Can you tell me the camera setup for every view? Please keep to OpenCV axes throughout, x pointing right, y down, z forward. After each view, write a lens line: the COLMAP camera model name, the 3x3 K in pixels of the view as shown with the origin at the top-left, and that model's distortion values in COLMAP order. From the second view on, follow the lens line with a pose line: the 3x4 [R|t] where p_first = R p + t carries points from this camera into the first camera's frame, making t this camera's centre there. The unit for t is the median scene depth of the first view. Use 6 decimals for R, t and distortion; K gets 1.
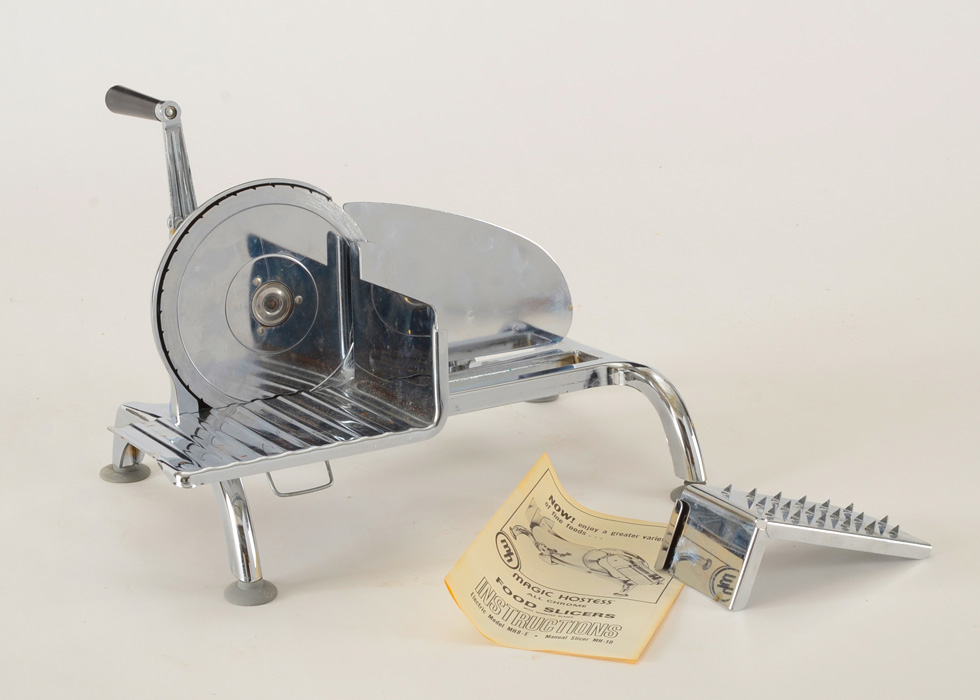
lens RADIAL K [[2612.9, 0, 486.8], [0, 2612.9, 349.2], [0, 0, 1]] dist [0.412766, 0.000000]
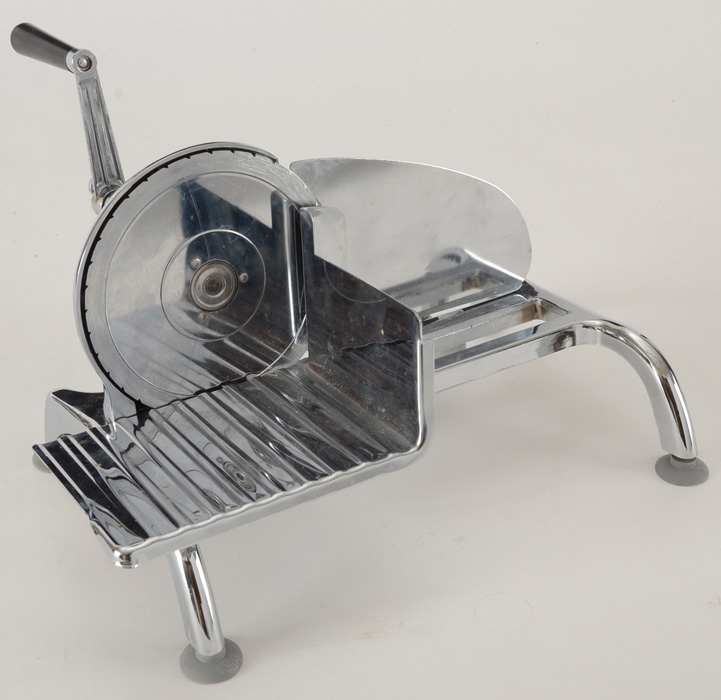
lens RADIAL K [[1460.3, 0, 359.1], [0, 1460.3, 354.9], [0, 0, 1]] dist [0.052477, 0.000000]
pose [[0.998645, -0.032576, 0.040592, -0.054748], [0.024105, 0.980703, 0.194013, -0.088159], [-0.046128, -0.192771, 0.980159, 0.523132]]
